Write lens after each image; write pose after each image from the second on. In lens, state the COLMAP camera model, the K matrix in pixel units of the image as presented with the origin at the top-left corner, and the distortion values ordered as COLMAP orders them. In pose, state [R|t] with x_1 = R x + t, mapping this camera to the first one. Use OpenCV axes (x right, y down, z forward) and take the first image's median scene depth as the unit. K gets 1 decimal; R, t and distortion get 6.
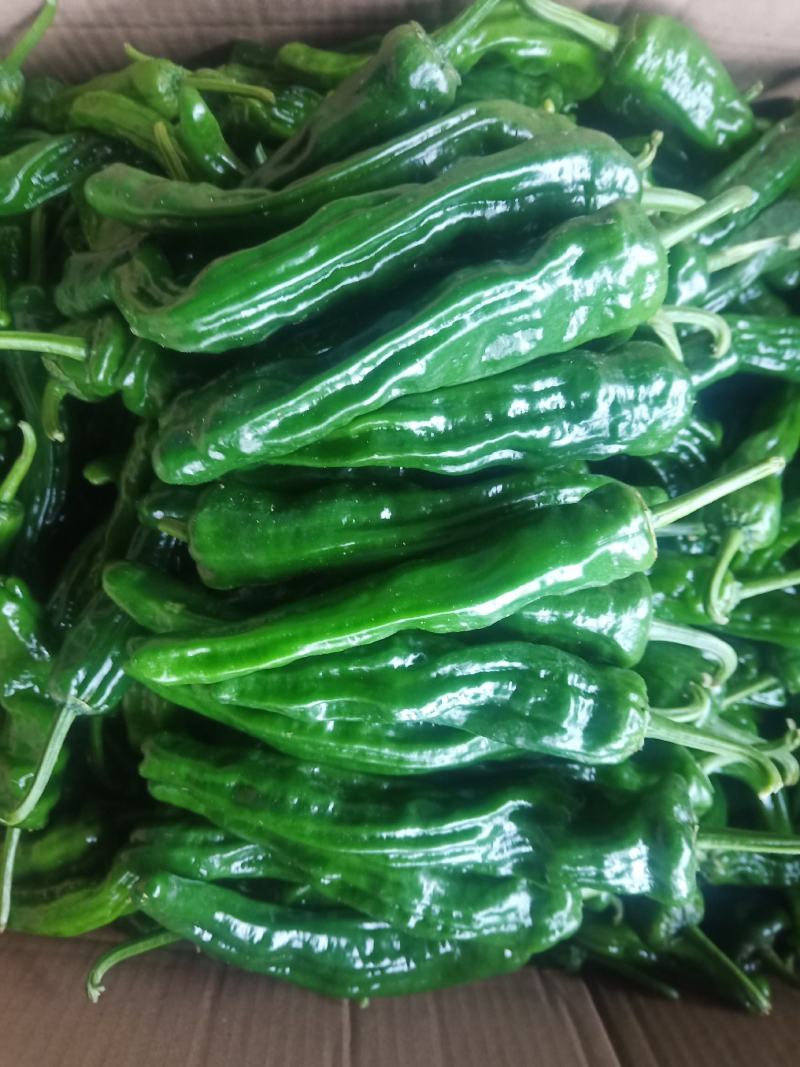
lens RADIAL K [[807.7, 0, 400.0], [0, 807.7, 533.5], [0, 0, 1]] dist [0.001585, 0.001393]
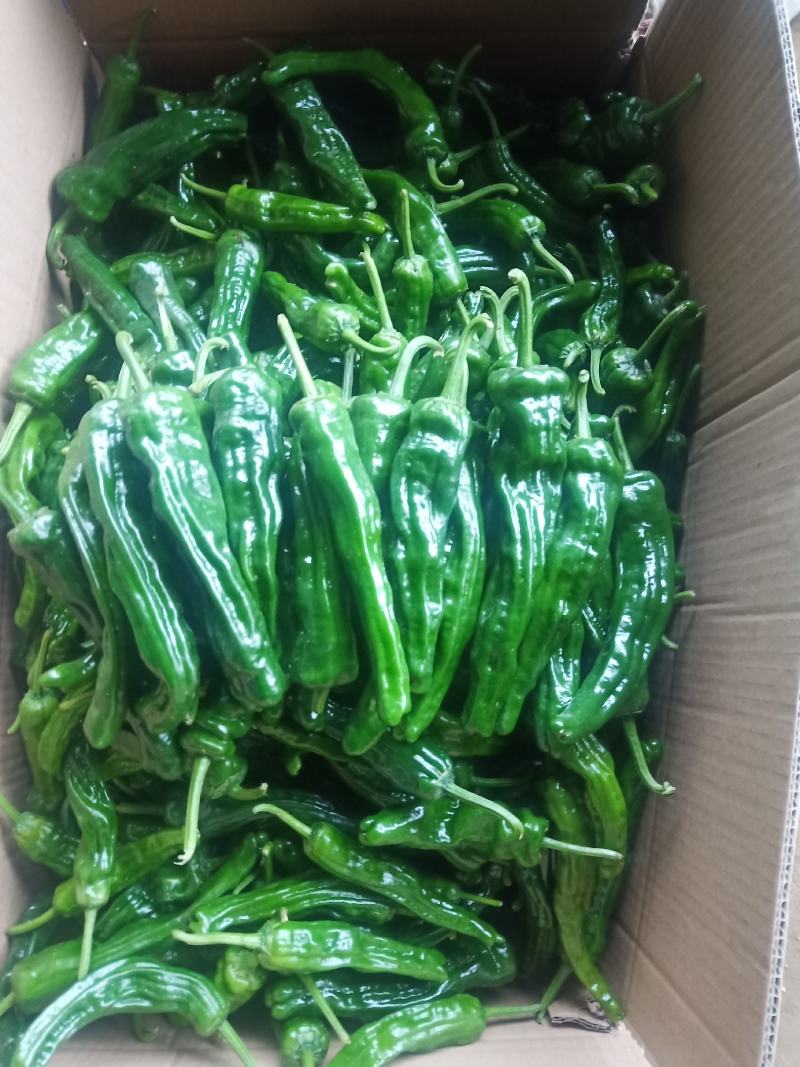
lens RADIAL K [[762.5, 0, 400.0], [0, 762.5, 533.5], [0, 0, 1]] dist [0.056980, -0.002594]
pose [[0.030349, -0.997839, 0.058282, -0.045488], [0.996004, 0.025290, -0.085648, 0.272882], [0.083989, 0.060649, 0.994619, -0.459556]]
